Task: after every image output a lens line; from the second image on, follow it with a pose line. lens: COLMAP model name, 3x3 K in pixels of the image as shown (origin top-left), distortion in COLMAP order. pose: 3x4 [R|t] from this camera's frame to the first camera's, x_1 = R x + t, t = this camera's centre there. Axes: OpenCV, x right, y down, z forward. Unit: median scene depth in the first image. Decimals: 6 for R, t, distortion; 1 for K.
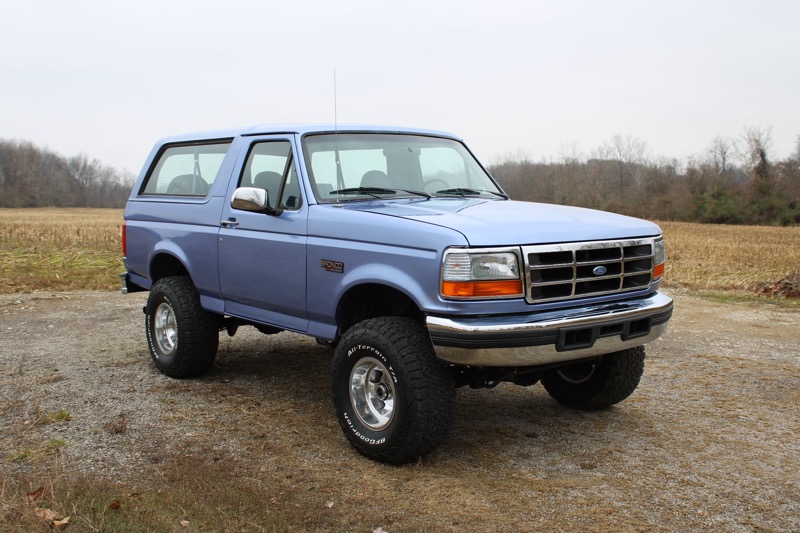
lens RADIAL K [[874.7, 0, 400.0], [0, 874.7, 266.5], [0, 0, 1]] dist [-0.059338, 0.003676]
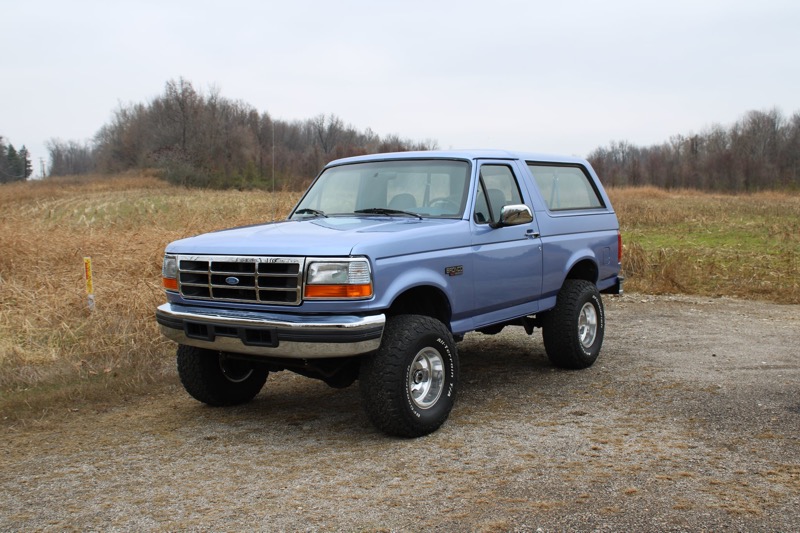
lens RADIAL K [[908.2, 0, 400.0], [0, 908.2, 266.5], [0, 0, 1]] dist [-0.069150, 0.018625]
pose [[0.237182, 0.062342, -0.969463, 1.261651], [-0.068393, 0.996534, 0.047350, -0.075578], [0.969055, 0.055074, 0.240624, 0.790564]]
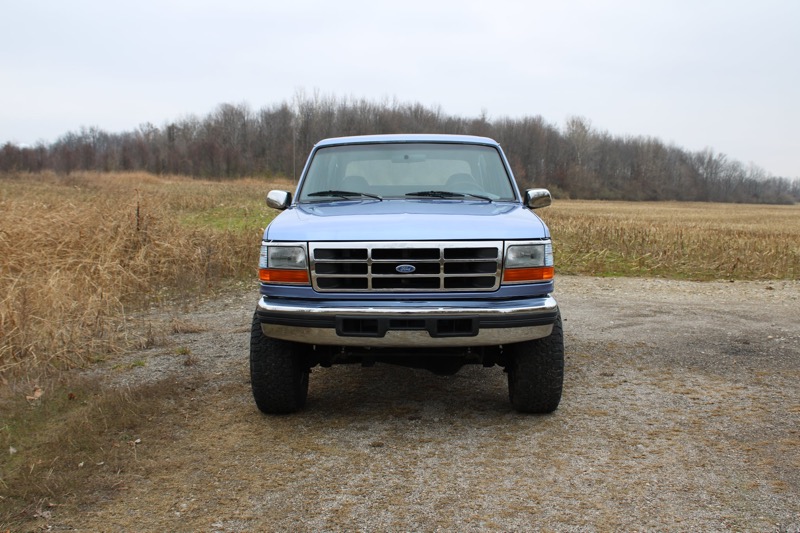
lens RADIAL K [[874.7, 0, 400.0], [0, 874.7, 266.5], [0, 0, 1]] dist [-0.059338, 0.003676]
pose [[0.750263, 0.059559, -0.658451, 0.803775], [-0.054864, 0.998108, 0.027768, -0.023933], [0.658859, 0.015292, 0.752111, 0.152400]]
